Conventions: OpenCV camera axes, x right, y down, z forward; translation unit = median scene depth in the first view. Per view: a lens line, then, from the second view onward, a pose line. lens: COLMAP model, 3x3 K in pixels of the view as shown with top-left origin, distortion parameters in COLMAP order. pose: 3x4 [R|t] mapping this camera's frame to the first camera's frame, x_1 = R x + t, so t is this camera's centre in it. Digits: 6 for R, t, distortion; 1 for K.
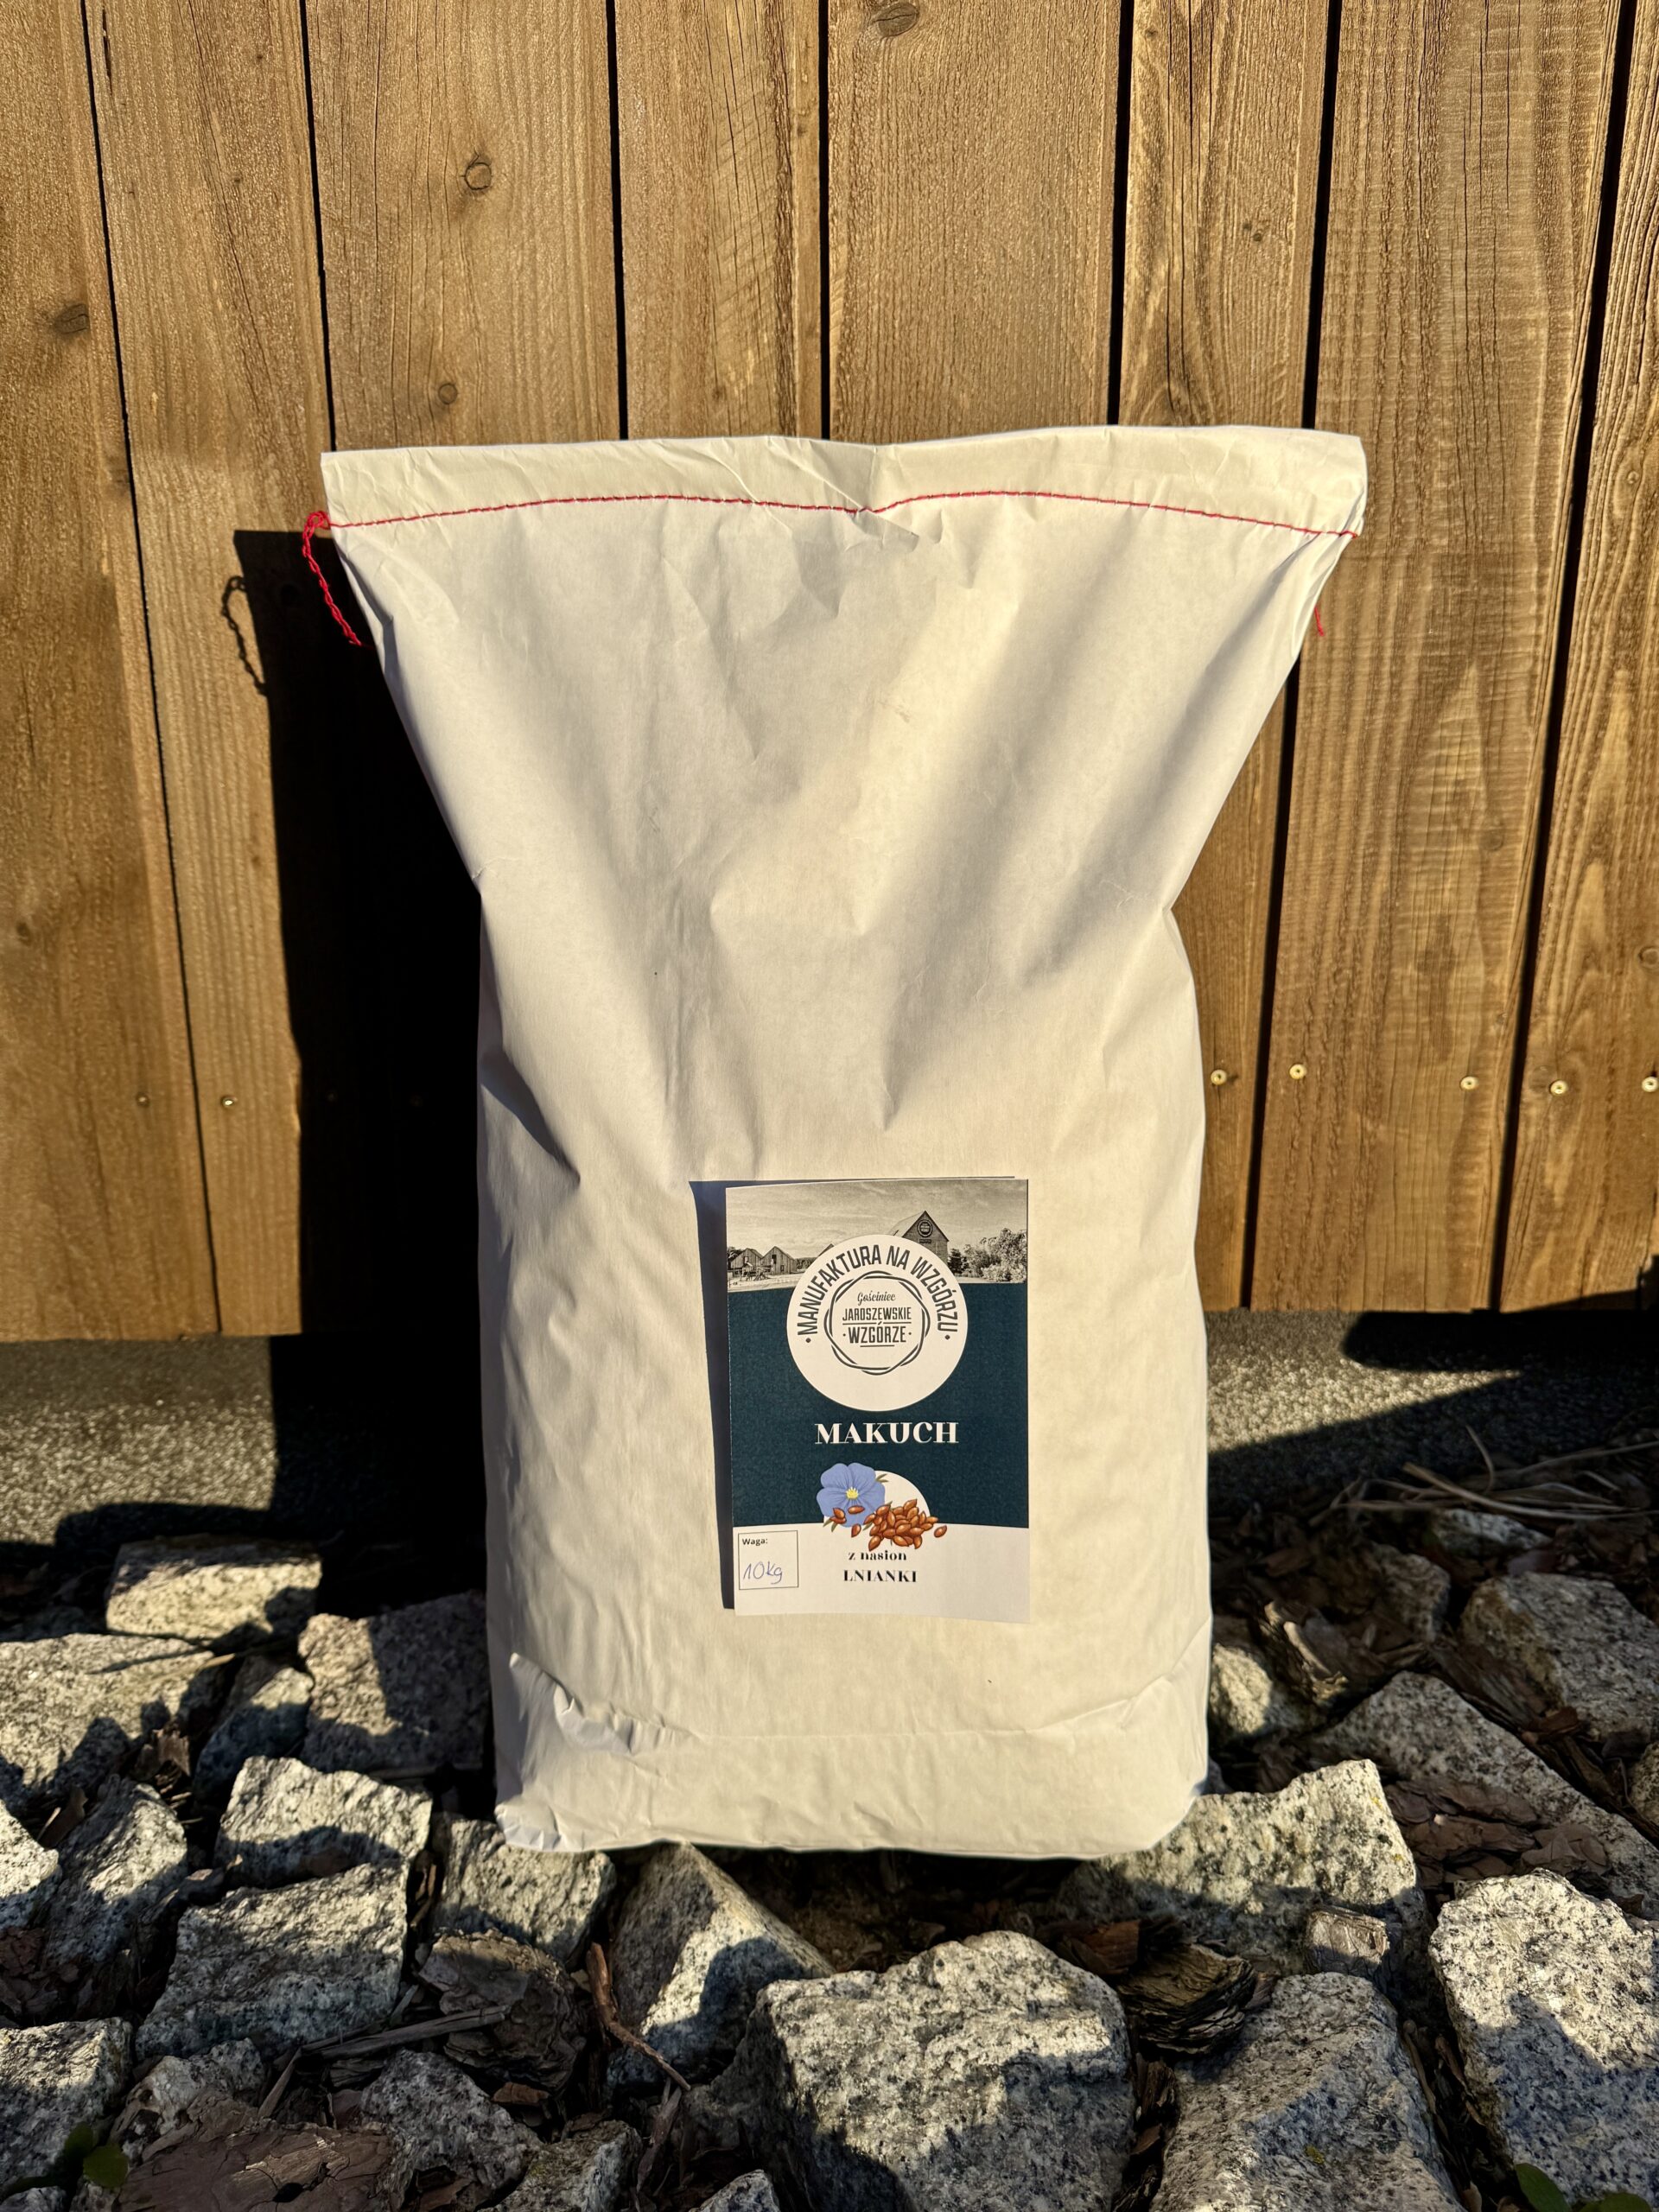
lens RADIAL K [[1638.5, 0, 834.6], [0, 1638.5, 1101.8], [0, 0, 1]] dist [-0.013365, 0.001611]
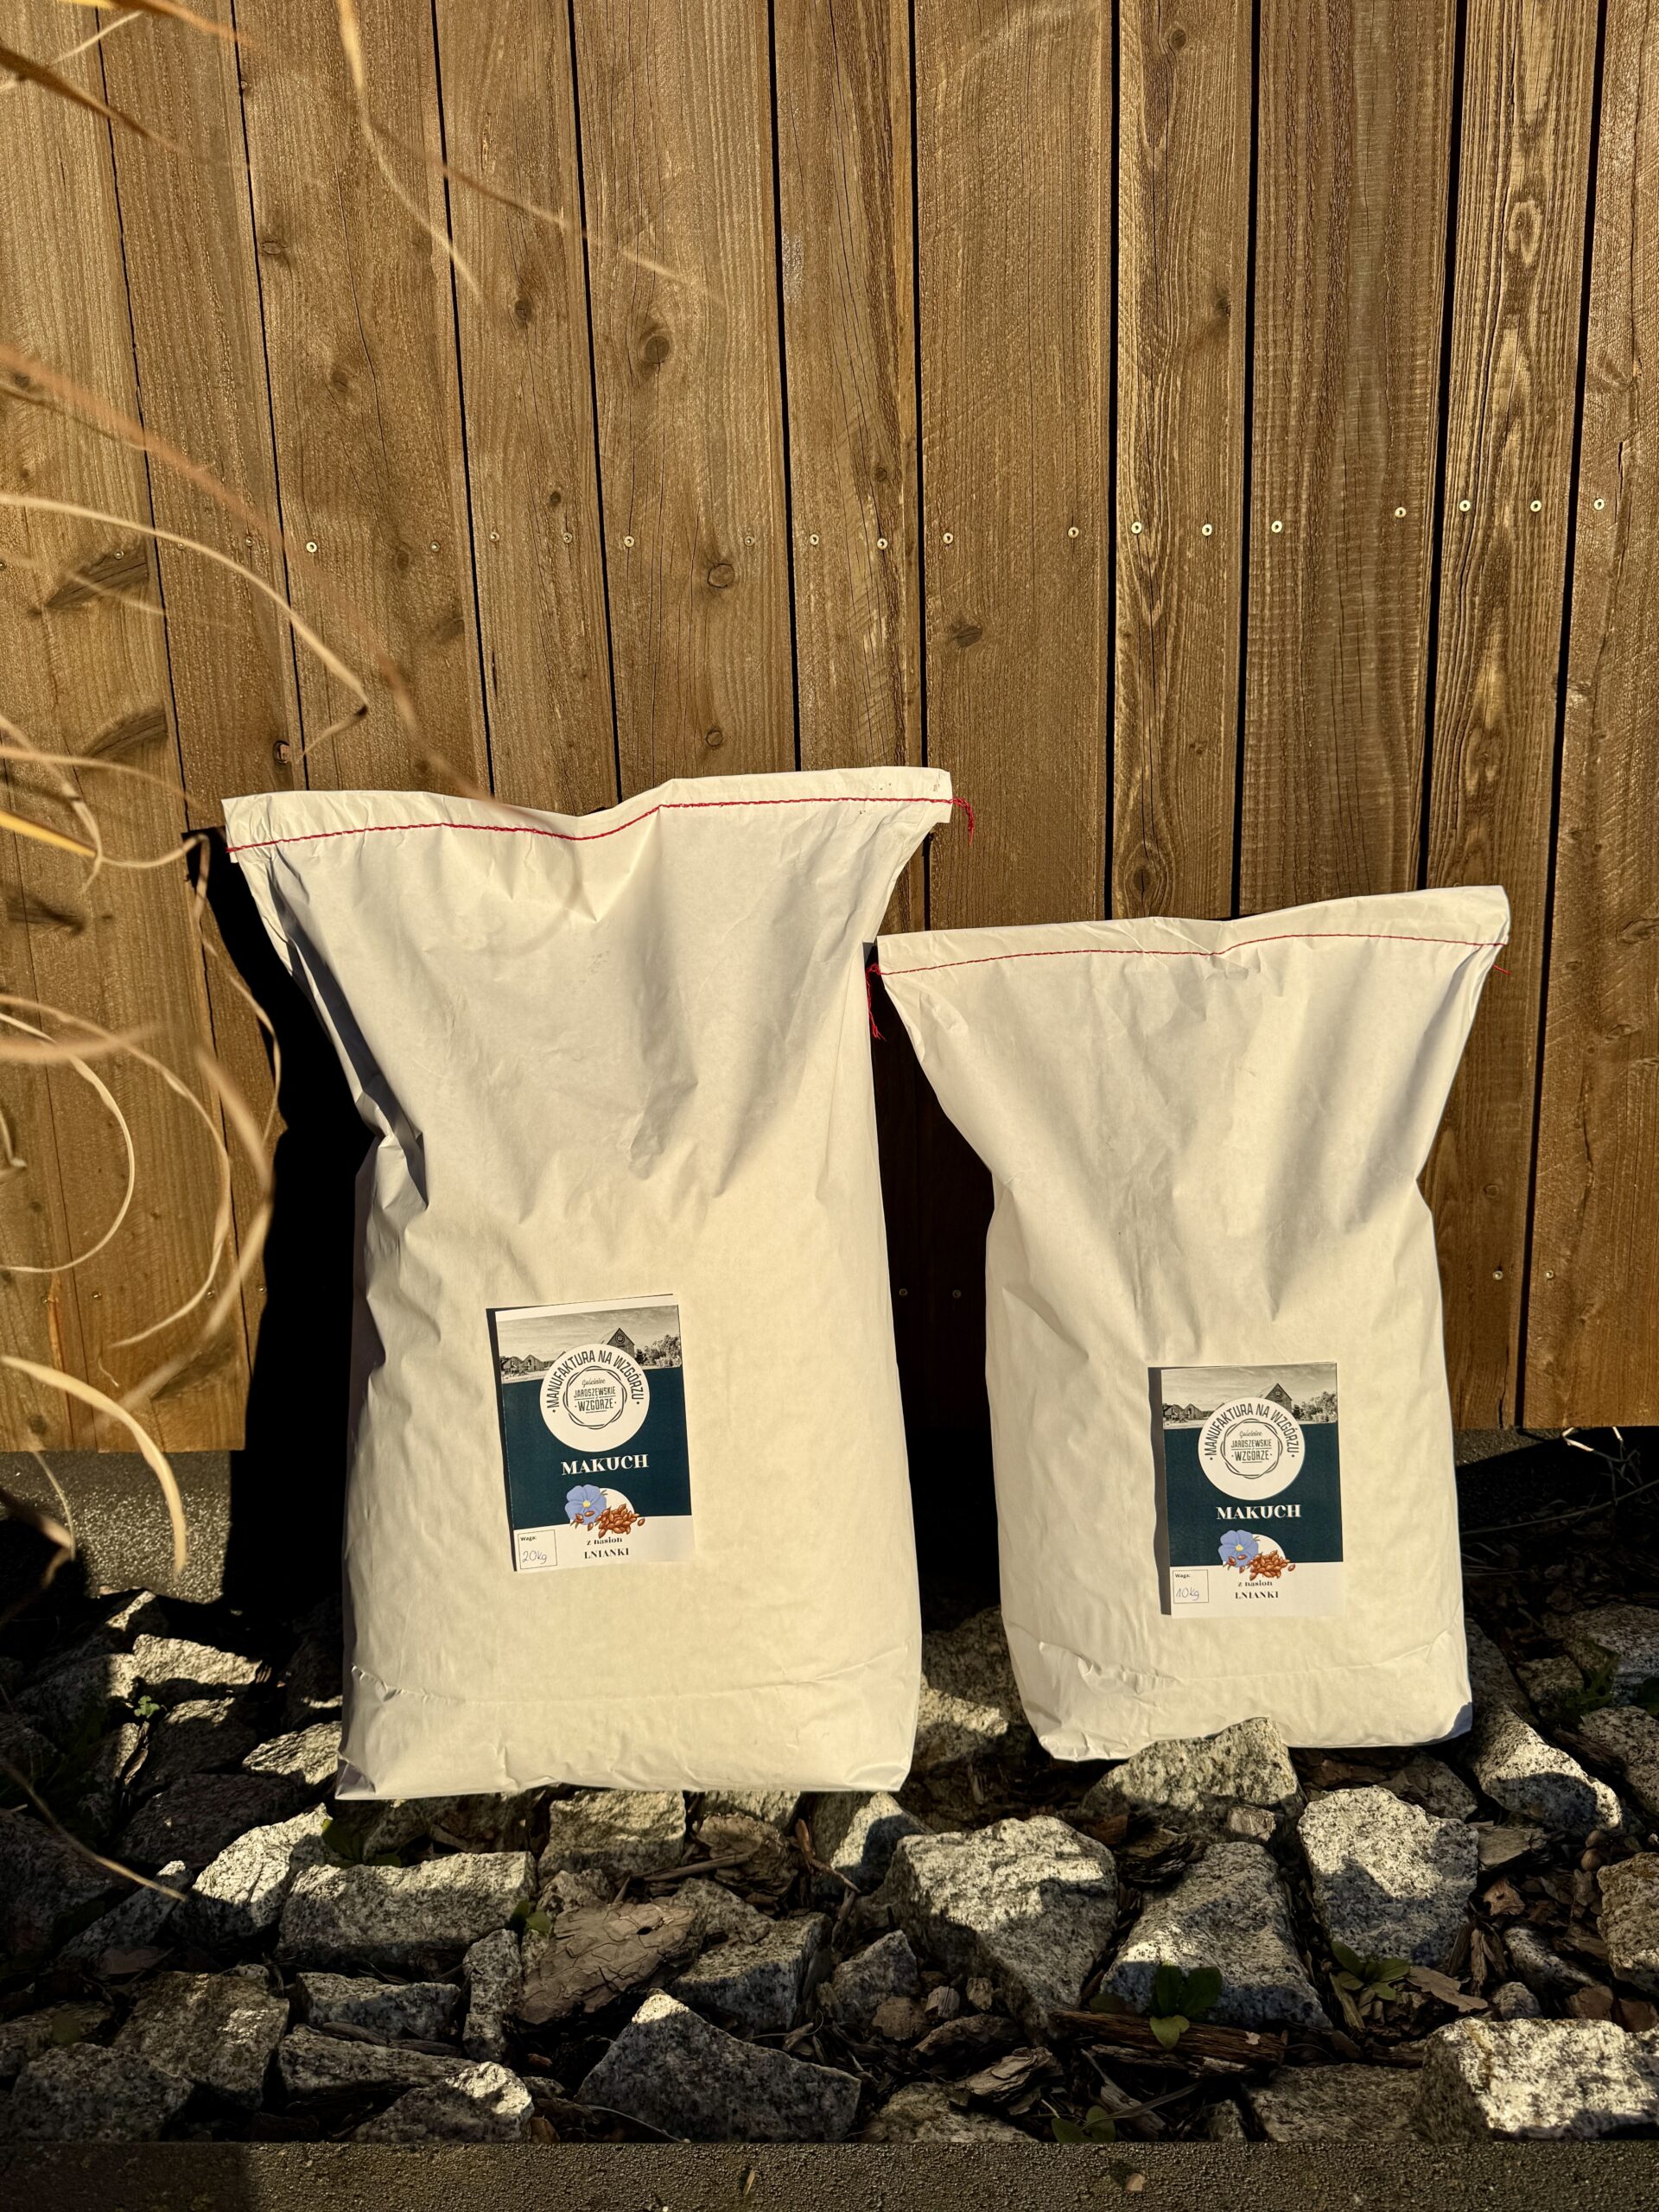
lens RADIAL K [[1537.3, 0, 831.0], [0, 1537.3, 1124.6], [0, 0, 1]] dist [0.000372, -0.008524]
pose [[0.996729, -0.013333, -0.079712, 0.019848], [0.009914, 0.999020, -0.043132, -0.127027], [0.080209, 0.042201, 0.995884, -0.585977]]
